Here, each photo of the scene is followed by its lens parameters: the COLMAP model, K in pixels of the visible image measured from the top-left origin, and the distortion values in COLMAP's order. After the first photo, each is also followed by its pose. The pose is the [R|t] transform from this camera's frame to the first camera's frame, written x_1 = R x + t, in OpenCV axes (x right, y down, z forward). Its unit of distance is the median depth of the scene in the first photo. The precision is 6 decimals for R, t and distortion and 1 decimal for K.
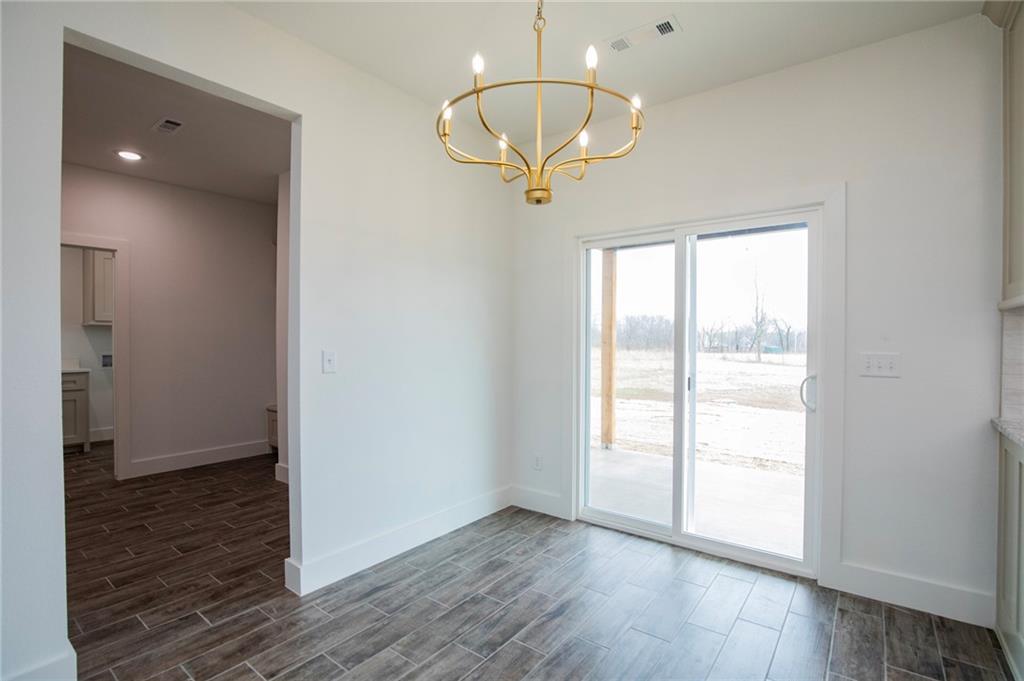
lens RADIAL K [[478.4, 0, 521.8], [0, 478.4, 344.1], [0, 0, 1]] dist [-0.041425, 0.008583]
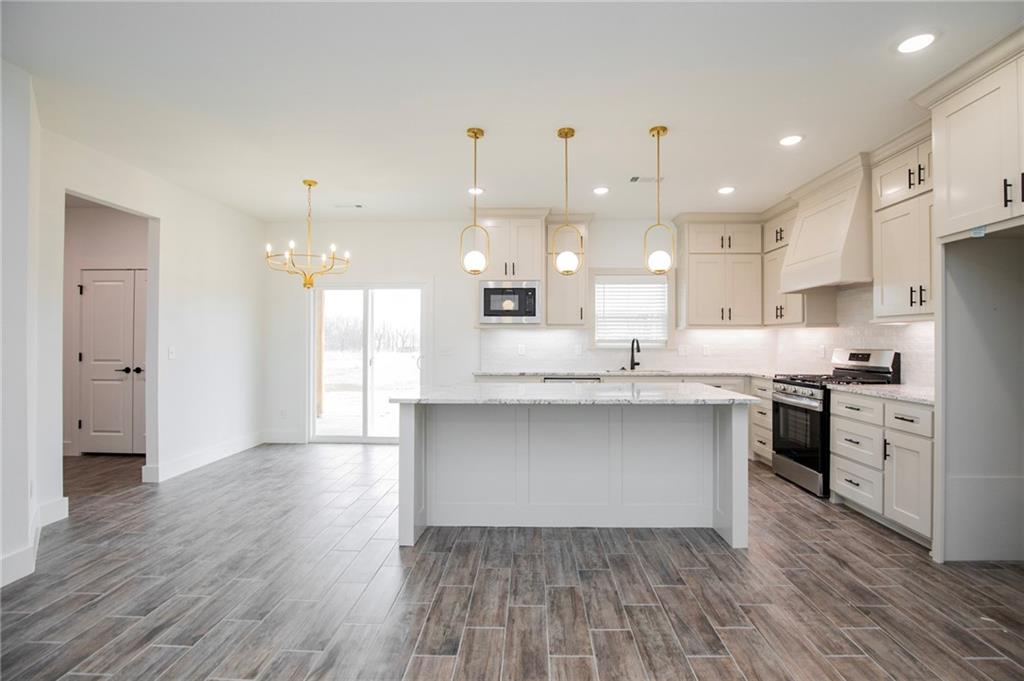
lens RADIAL K [[475.5, 0, 521.4], [0, 475.5, 336.7], [0, 0, 1]] dist [-0.036730, 0.006863]
pose [[0.813837, 0.002727, 0.581087, -0.287363], [0.007219, 0.999864, -0.014804, 0.007815], [-0.581049, 0.016243, 0.813707, -0.985601]]
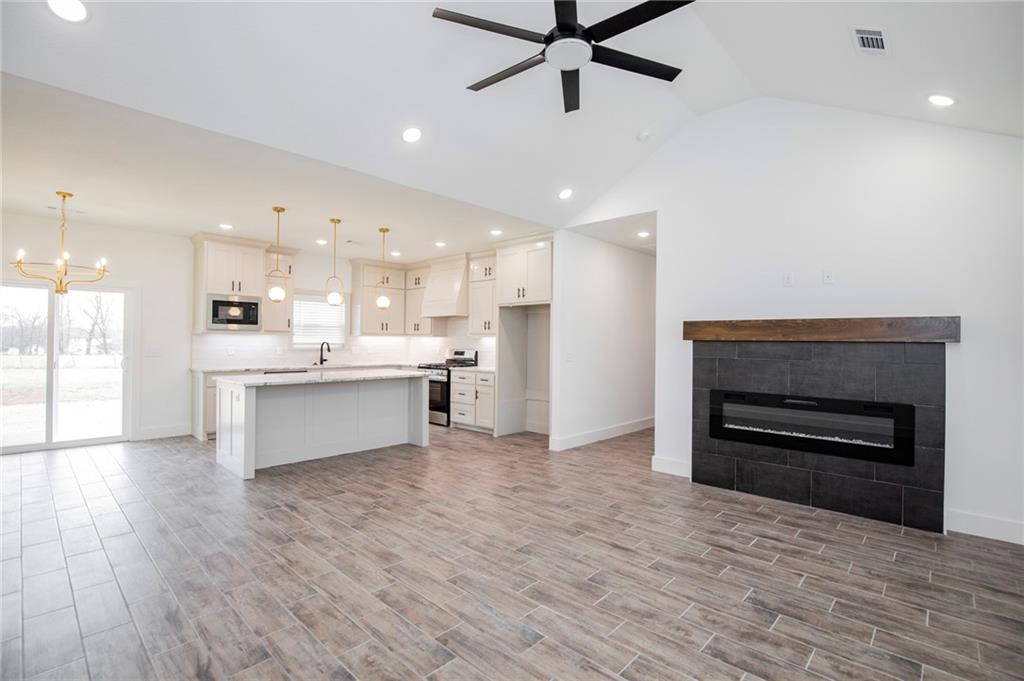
lens RADIAL K [[475.5, 0, 521.4], [0, 475.5, 336.7], [0, 0, 1]] dist [-0.036730, 0.006863]
pose [[0.098985, 0.008314, 0.995054, -1.307006], [0.000011, 0.999965, -0.008356, -0.016932], [-0.995089, 0.000838, 0.098982, -1.059848]]
